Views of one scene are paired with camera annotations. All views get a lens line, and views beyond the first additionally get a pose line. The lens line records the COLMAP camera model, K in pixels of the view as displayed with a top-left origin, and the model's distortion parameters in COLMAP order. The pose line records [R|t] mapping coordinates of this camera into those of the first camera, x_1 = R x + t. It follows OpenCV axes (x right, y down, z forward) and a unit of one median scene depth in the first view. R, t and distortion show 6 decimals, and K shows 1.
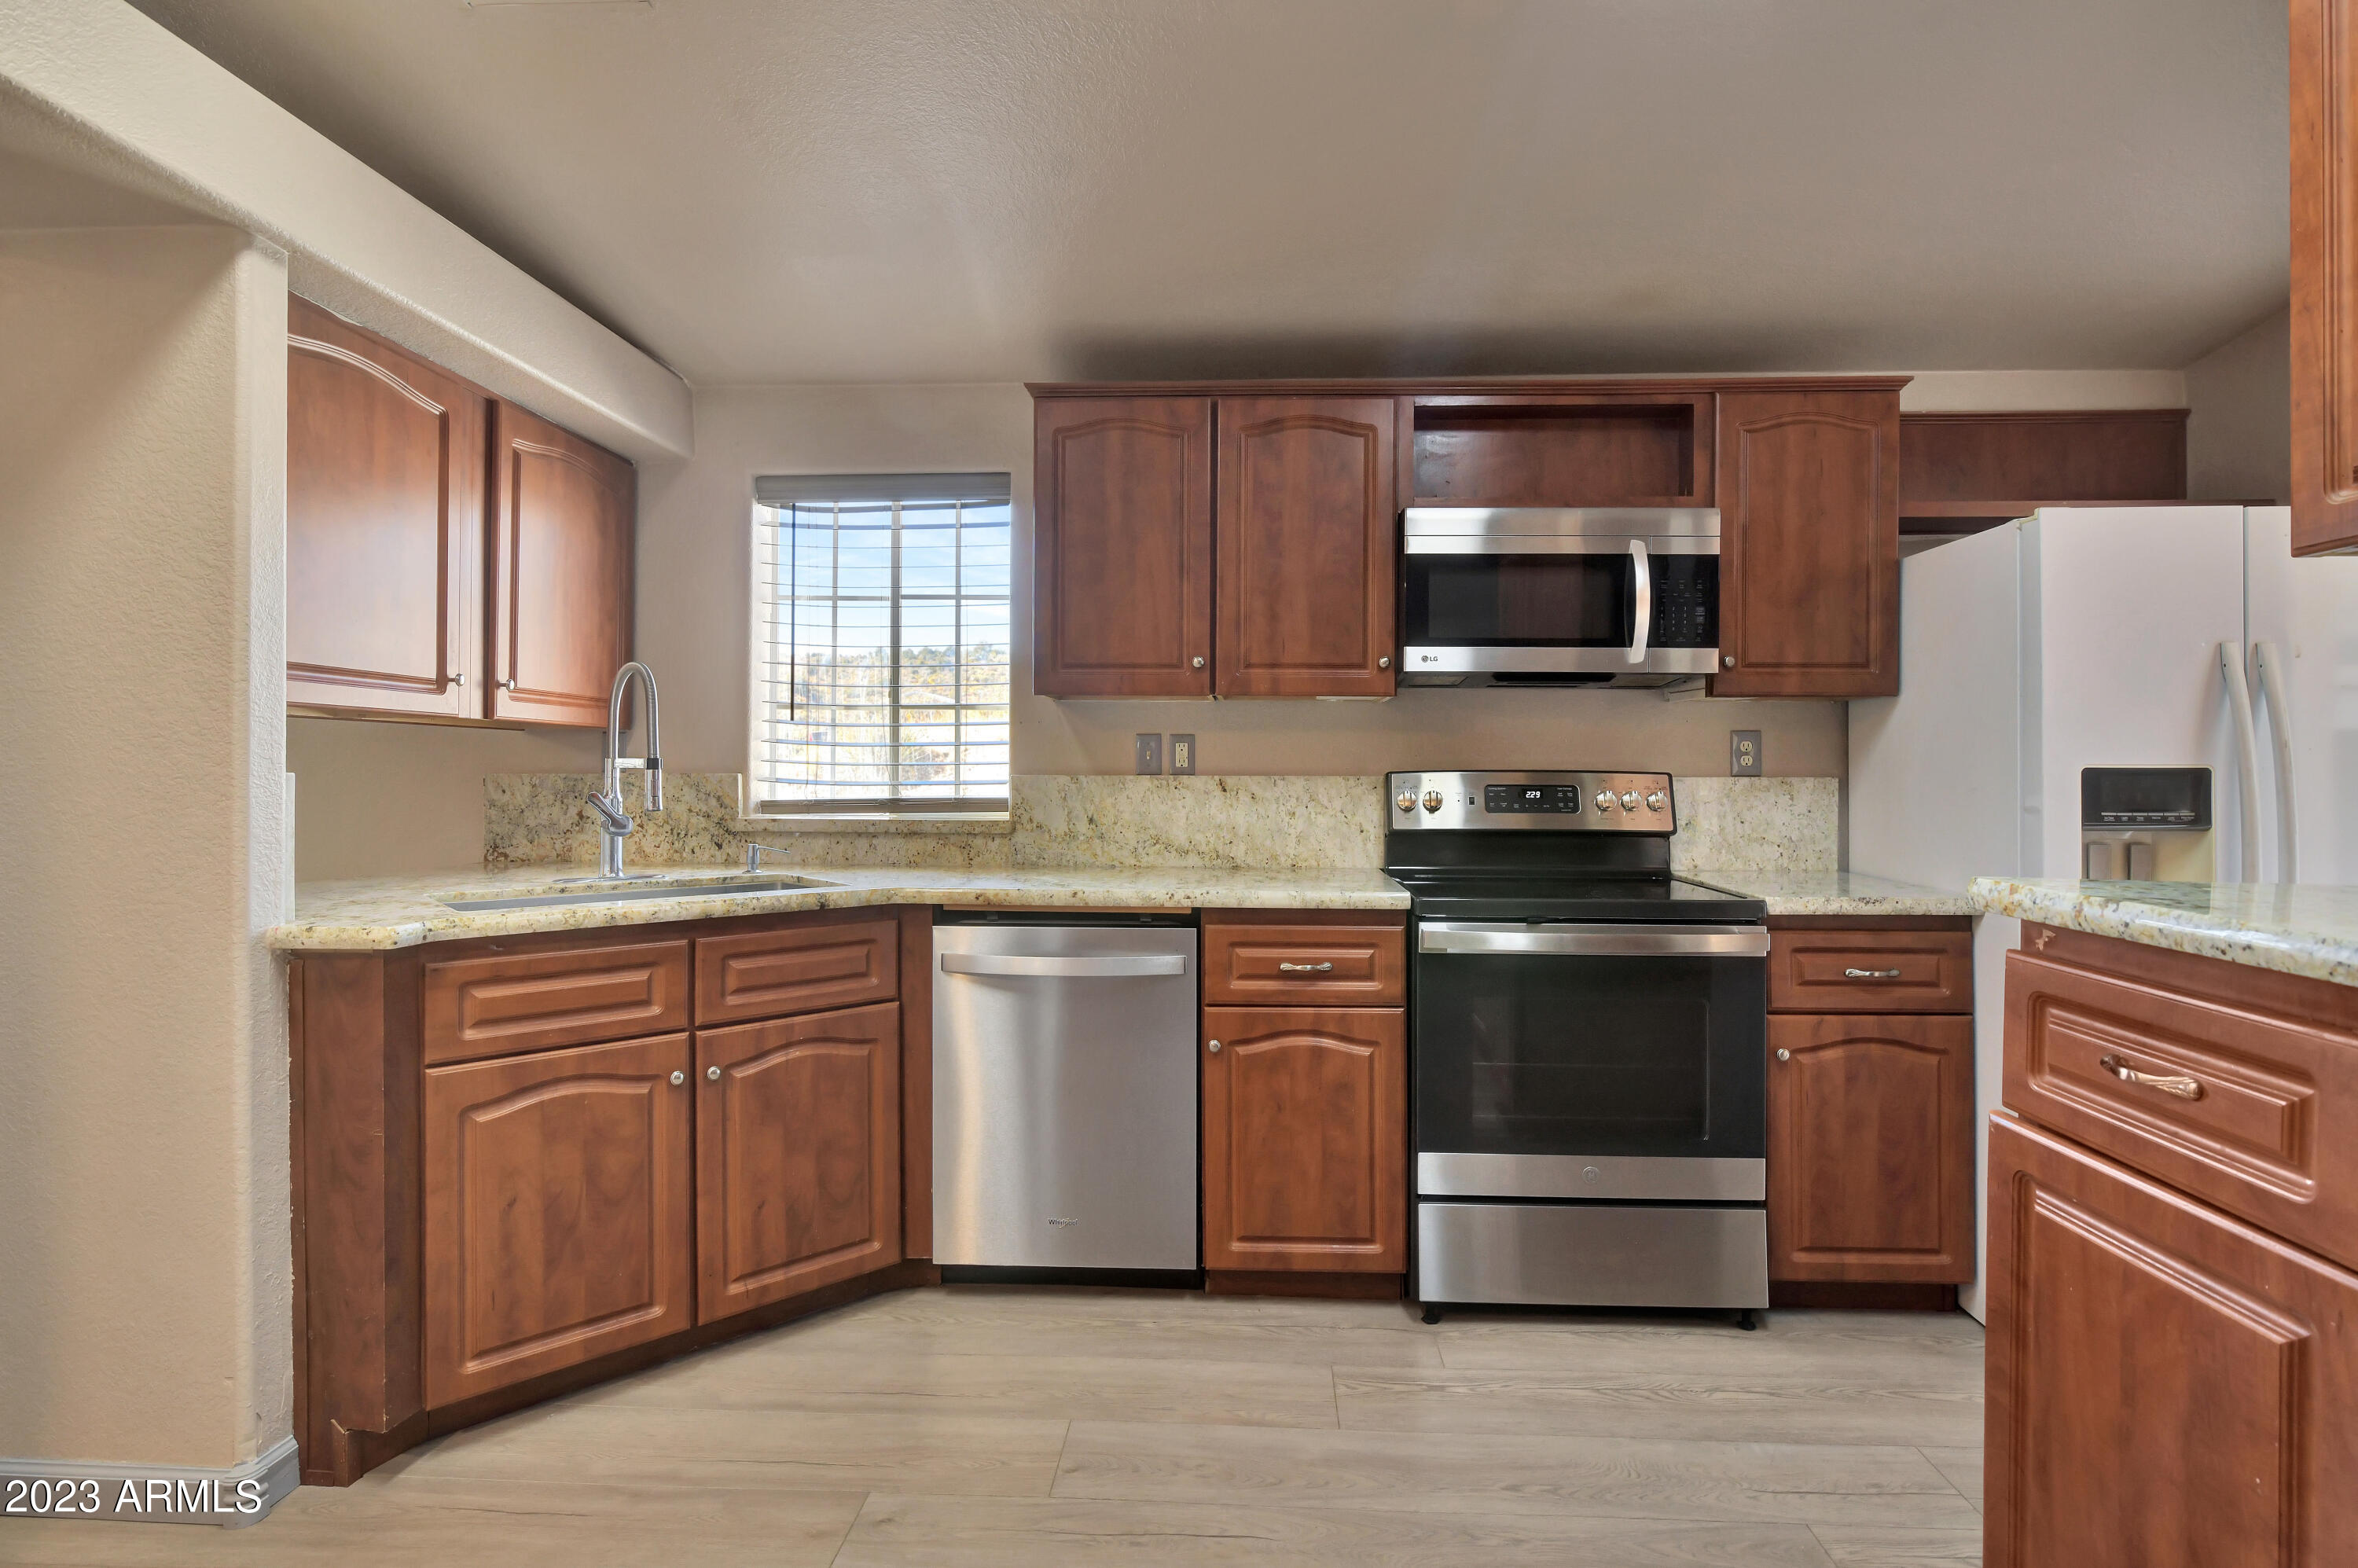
lens RADIAL K [[1157.0, 0, 1189.0], [0, 1157.0, 771.3], [0, 0, 1]] dist [0.006073, 0.000797]
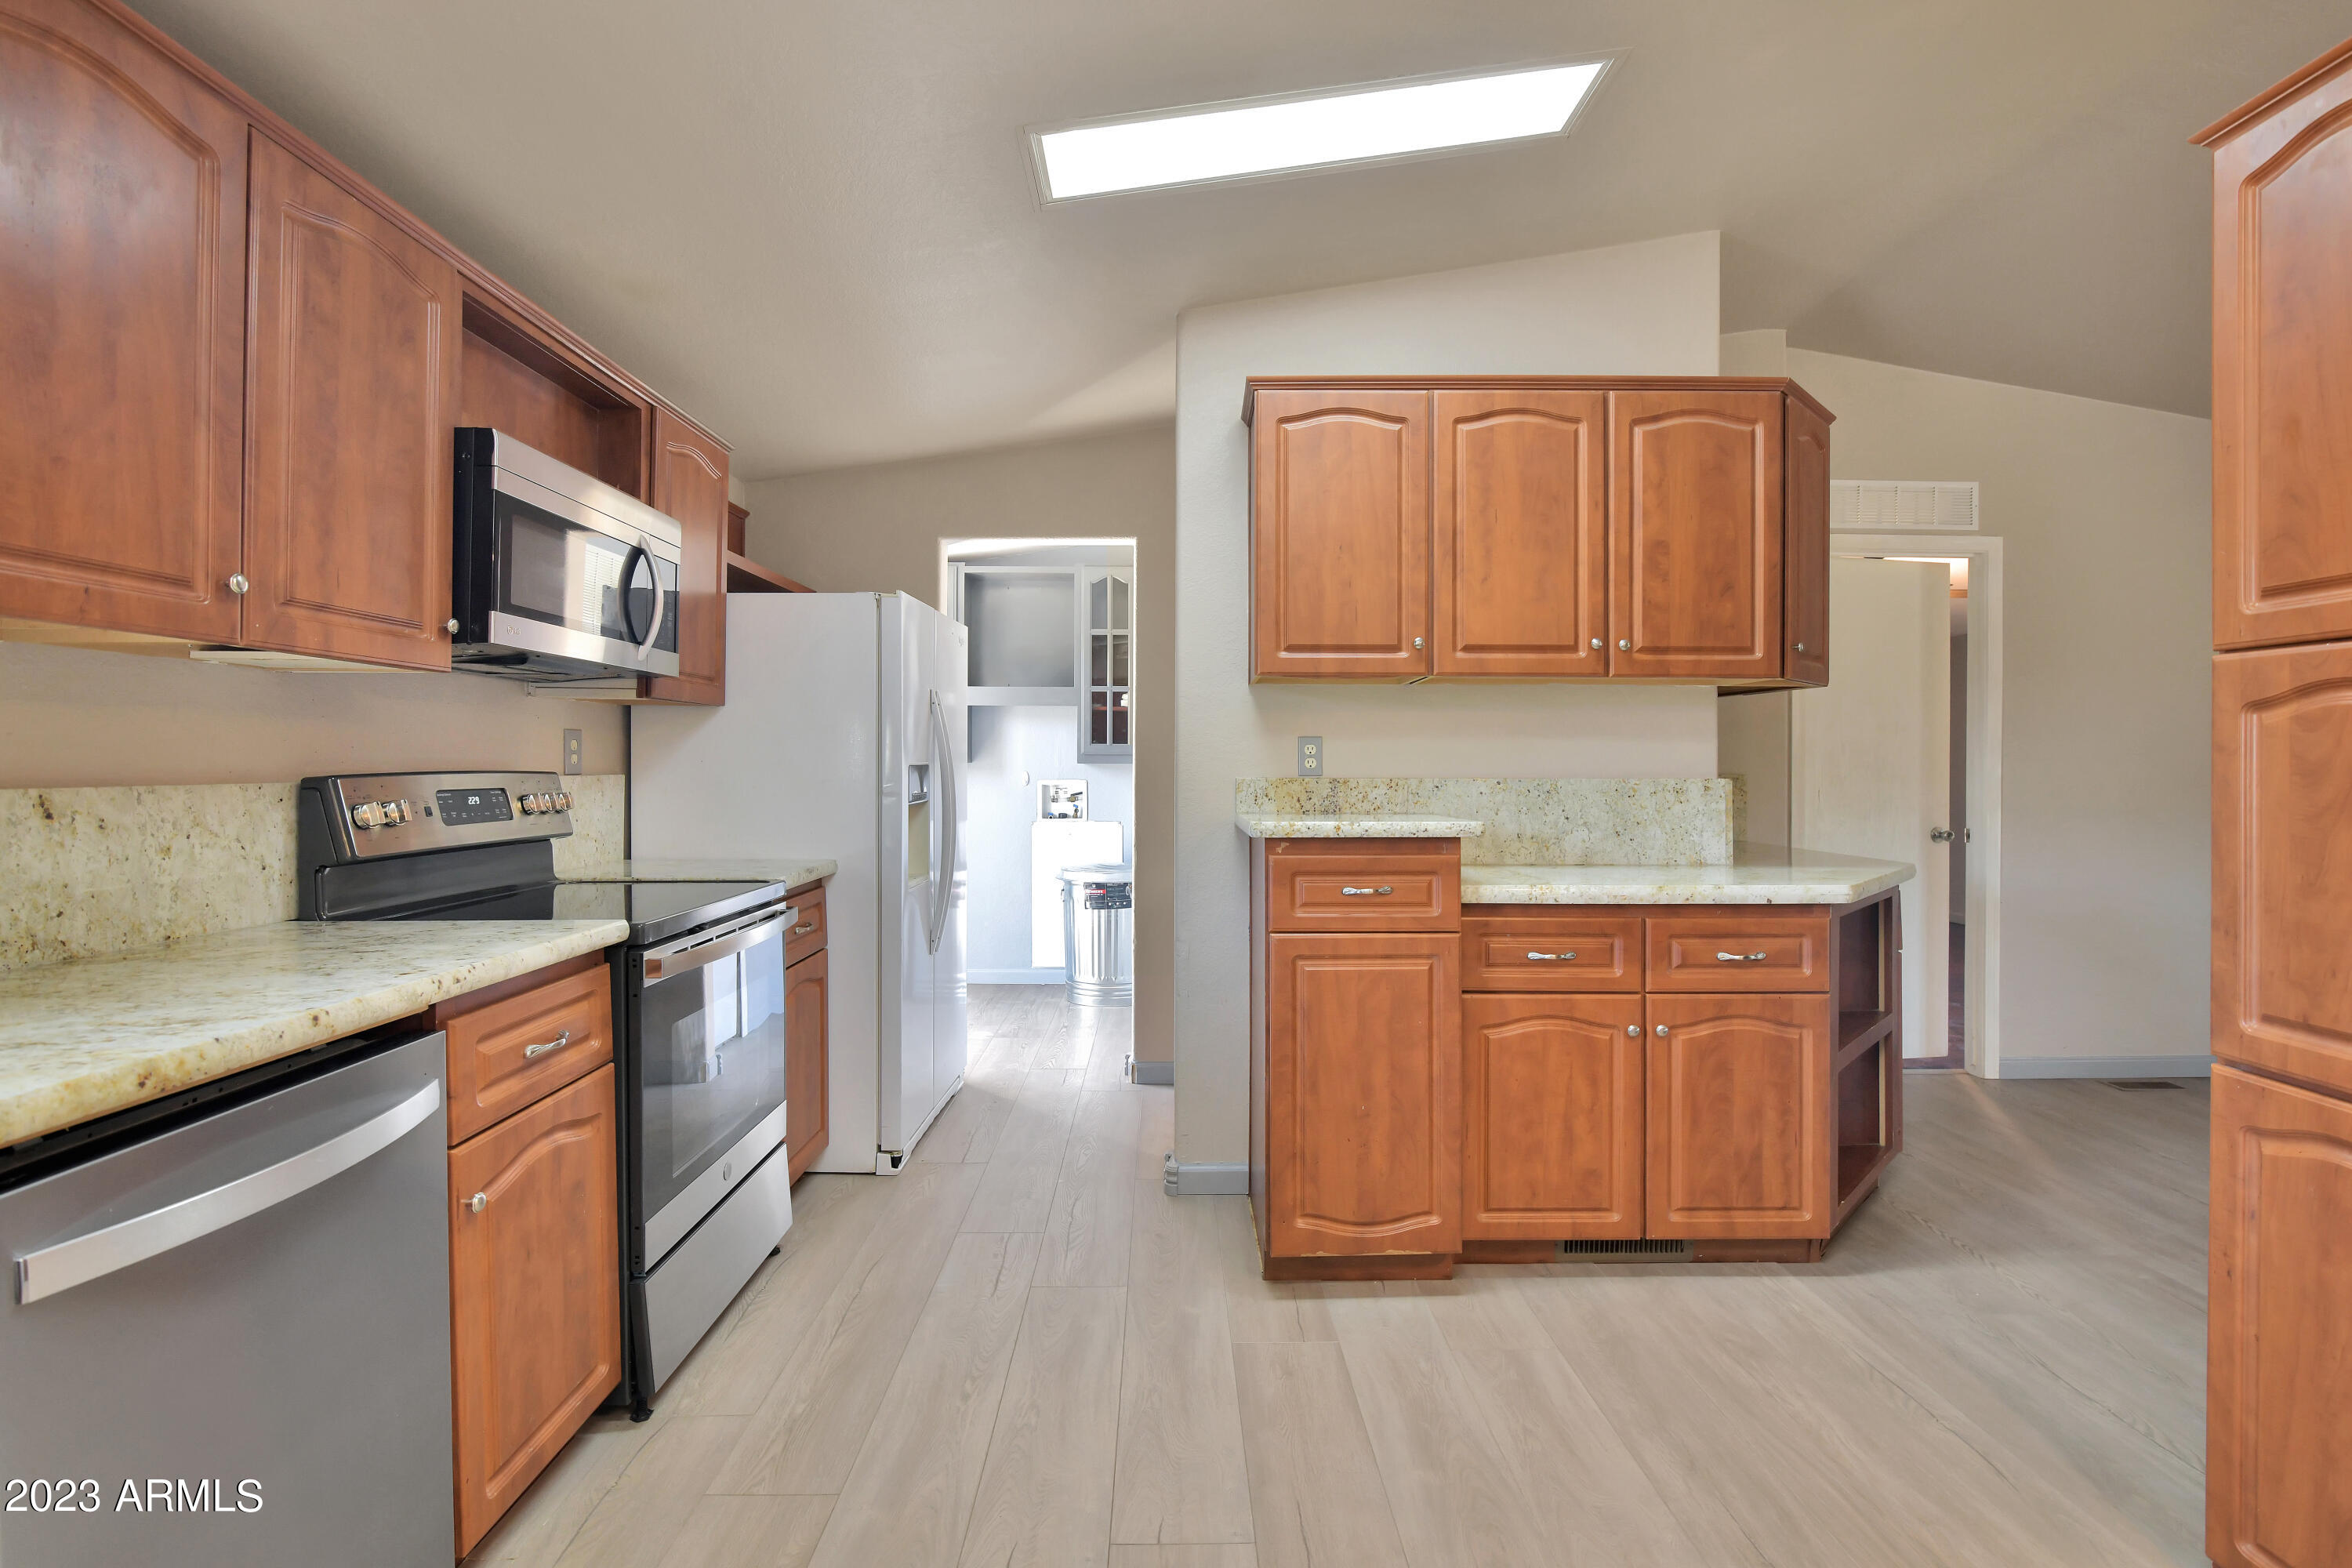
lens RADIAL K [[1085.2, 0, 1182.9], [0, 1085.2, 769.2], [0, 0, 1]] dist [-0.004732, -0.000574]
pose [[-0.059202, -0.009164, 0.998204, -0.526611], [0.005488, 0.999940, 0.009506, -0.007072], [-0.998231, 0.006040, -0.059148, 0.559691]]
